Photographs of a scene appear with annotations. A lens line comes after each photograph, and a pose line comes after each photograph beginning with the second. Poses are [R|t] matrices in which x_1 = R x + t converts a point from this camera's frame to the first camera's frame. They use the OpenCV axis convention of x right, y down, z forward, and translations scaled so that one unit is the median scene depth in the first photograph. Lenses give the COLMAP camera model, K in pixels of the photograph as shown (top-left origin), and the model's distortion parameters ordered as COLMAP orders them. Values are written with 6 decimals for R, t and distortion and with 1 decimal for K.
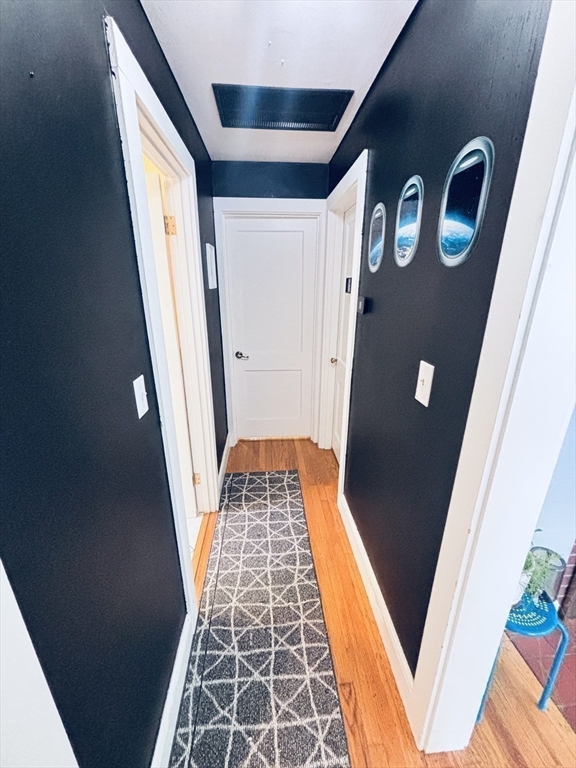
lens RADIAL K [[315.2, 0, 287.0], [0, 315.2, 383.2], [0, 0, 1]] dist [0.010063, -0.002601]
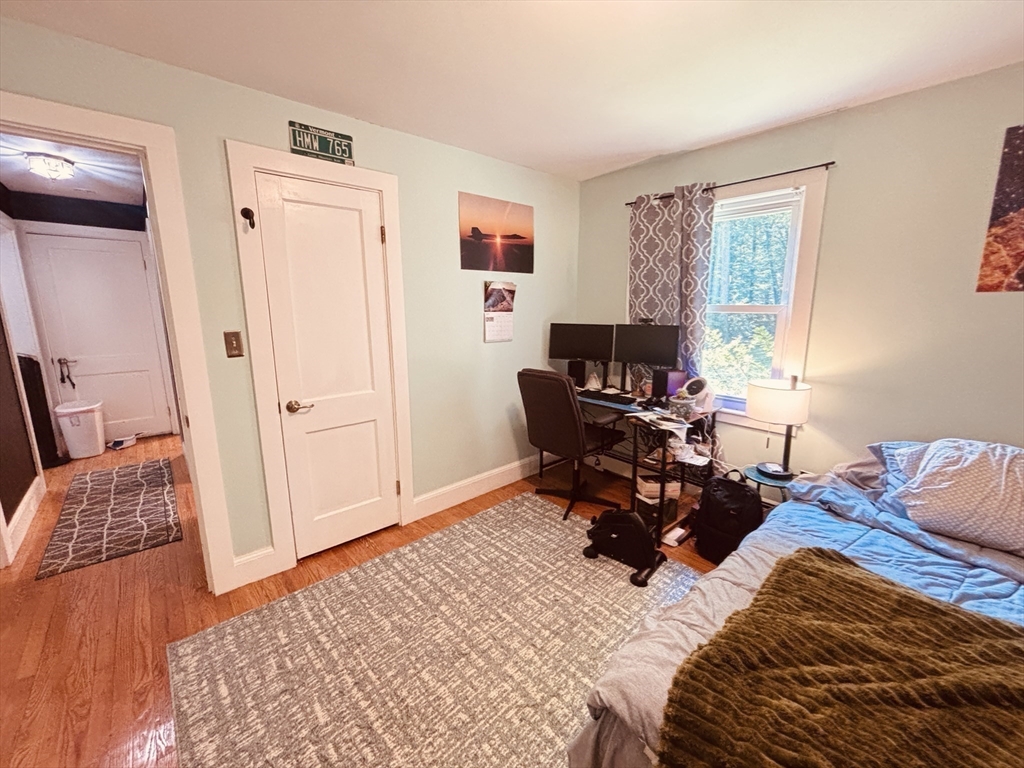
lens RADIAL K [[420.3, 0, 511.1], [0, 420.3, 382.4], [0, 0, 1]] dist [0.010063, -0.002601]
pose [[-0.804189, 0.113318, -0.583472, -0.337200], [-0.186180, 0.884230, 0.428338, -0.722655], [0.564462, 0.453096, -0.689991, 2.355528]]
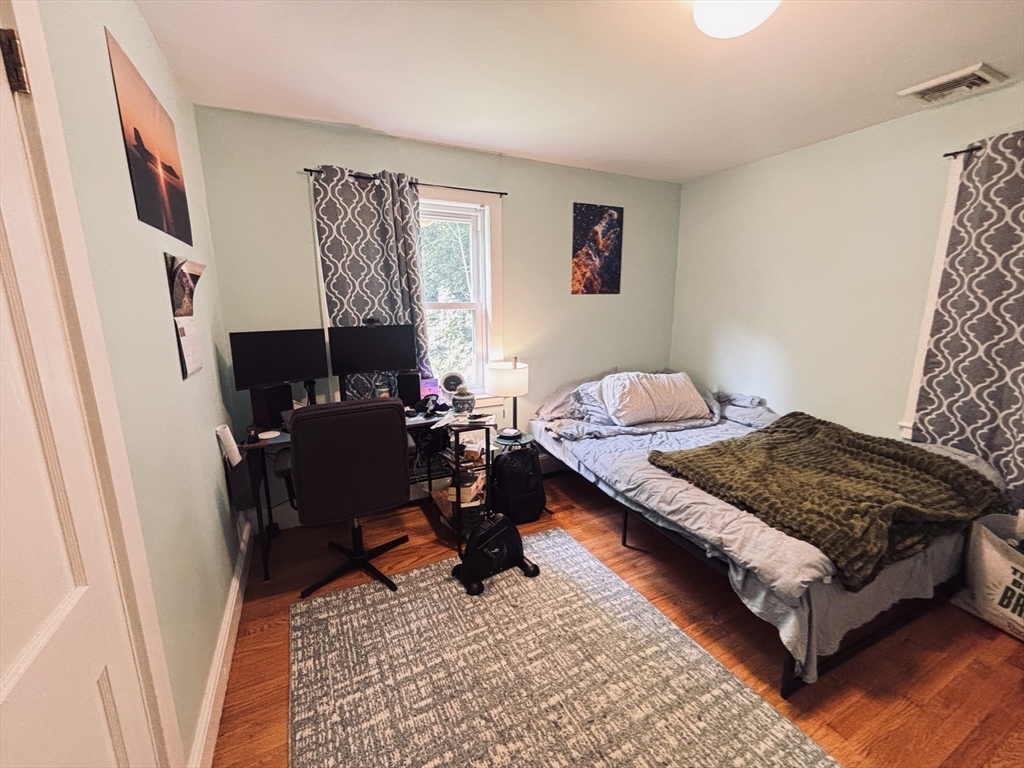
lens RADIAL K [[420.3, 0, 512.9], [0, 420.3, 383.7], [0, 0, 1]] dist [0.010063, -0.002601]
pose [[0.365564, 0.179756, -0.913264, -0.275580], [-0.292125, 0.953756, 0.070794, -0.429724], [0.883757, 0.240908, 0.401170, 1.494269]]
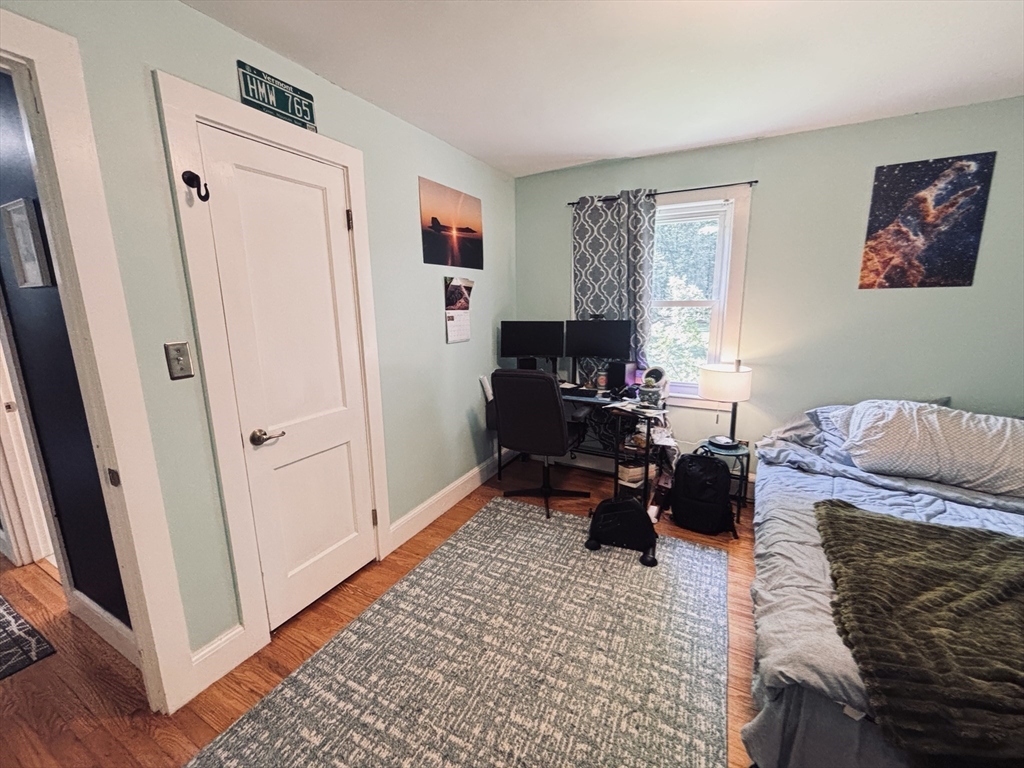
lens RADIAL K [[420.3, 0, 512.2], [0, 420.3, 382.5], [0, 0, 1]] dist [0.010063, -0.002601]
pose [[-0.540736, 0.169423, -0.823954, -0.128426], [-0.256871, 0.899465, 0.353526, -0.626717], [0.801013, 0.402814, -0.442853, 2.065565]]
